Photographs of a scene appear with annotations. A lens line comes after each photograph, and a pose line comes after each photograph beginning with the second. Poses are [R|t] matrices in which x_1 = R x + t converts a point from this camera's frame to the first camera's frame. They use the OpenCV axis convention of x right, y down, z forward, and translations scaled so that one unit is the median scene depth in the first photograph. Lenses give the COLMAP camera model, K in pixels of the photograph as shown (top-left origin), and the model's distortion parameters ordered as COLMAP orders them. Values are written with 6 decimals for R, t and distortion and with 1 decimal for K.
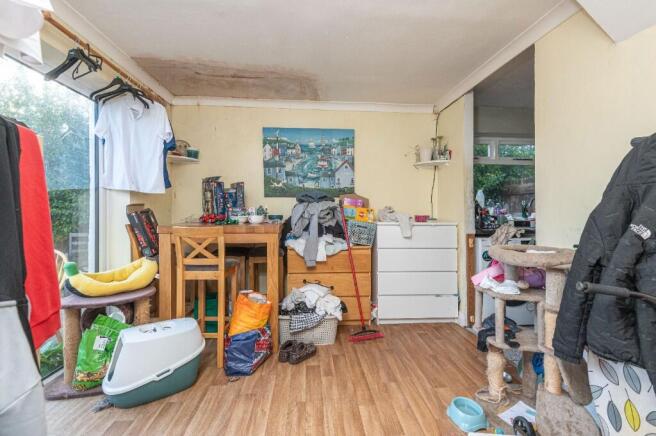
lens RADIAL K [[297.0, 0, 329.5], [0, 297.0, 214.1], [0, 0, 1]] dist [-0.000789, -0.002829]
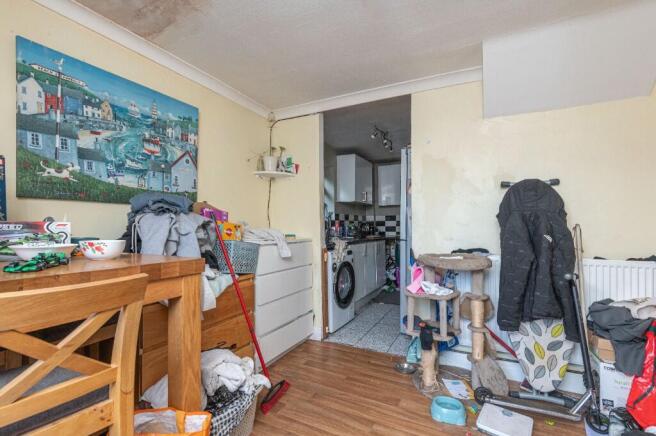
lens RADIAL K [[297.0, 0, 334.0], [0, 297.0, 227.7], [0, 0, 1]] dist [-0.000789, -0.002829]
pose [[0.525344, -0.009050, 0.850842, -0.344022], [0.007854, 0.999952, 0.005787, -0.010886], [-0.850854, 0.003643, 0.525390, 0.377886]]
